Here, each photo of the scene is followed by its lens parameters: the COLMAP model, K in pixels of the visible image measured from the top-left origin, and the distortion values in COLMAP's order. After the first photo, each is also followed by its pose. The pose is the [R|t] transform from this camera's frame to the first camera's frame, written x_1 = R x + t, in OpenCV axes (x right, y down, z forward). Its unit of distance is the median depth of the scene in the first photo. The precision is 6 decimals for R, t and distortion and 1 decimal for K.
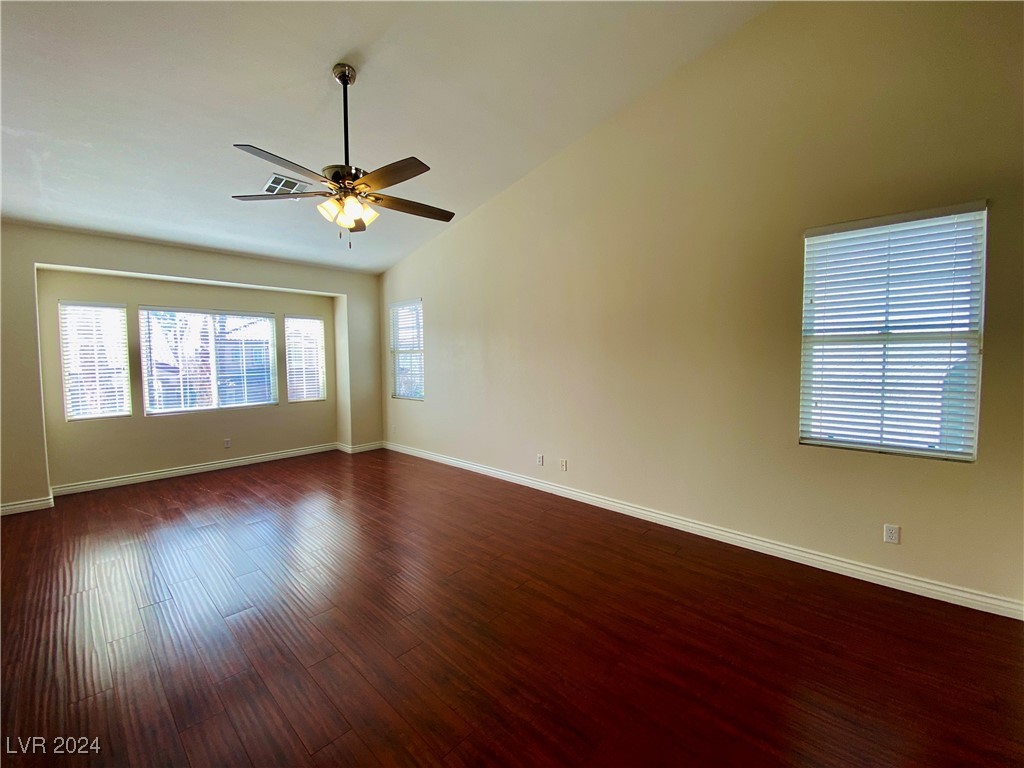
lens RADIAL K [[410.0, 0, 513.3], [0, 410.0, 376.6], [0, 0, 1]] dist [0.001034, -0.000146]
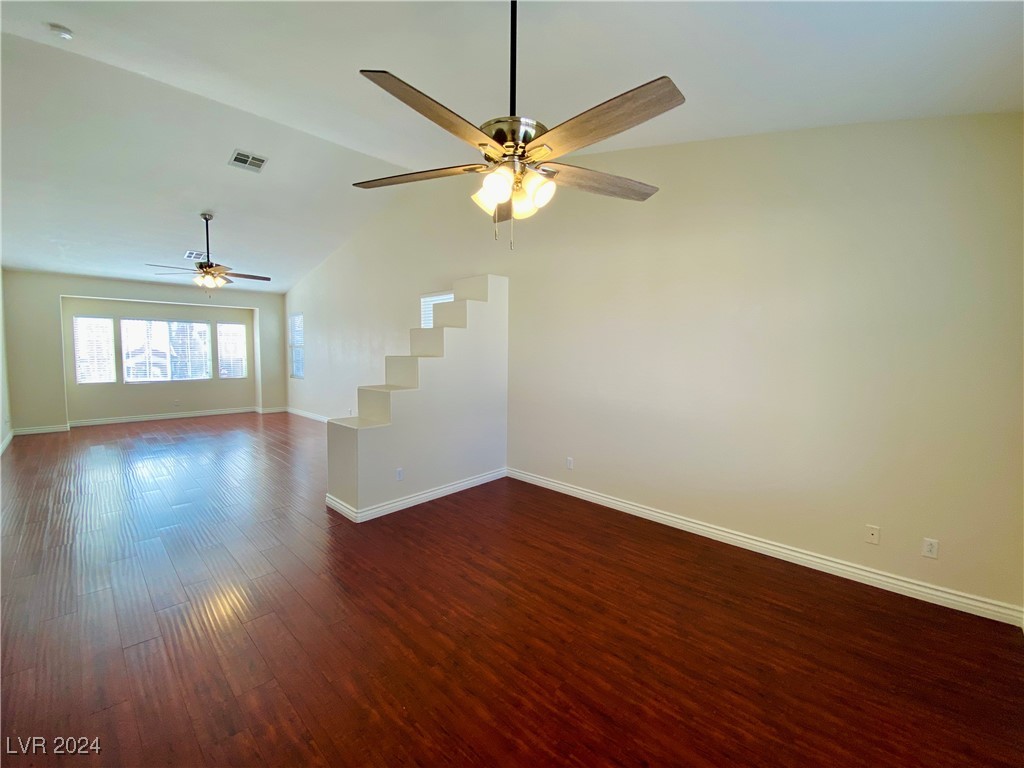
lens RADIAL K [[410.6, 0, 510.6], [0, 410.6, 379.7], [0, 0, 1]] dist [-0.000425, -0.000022]
pose [[0.999636, 0.021824, -0.015885, 0.573985], [-0.021504, 0.999568, 0.020029, 0.013426], [0.016315, -0.019680, 0.999673, -0.526731]]
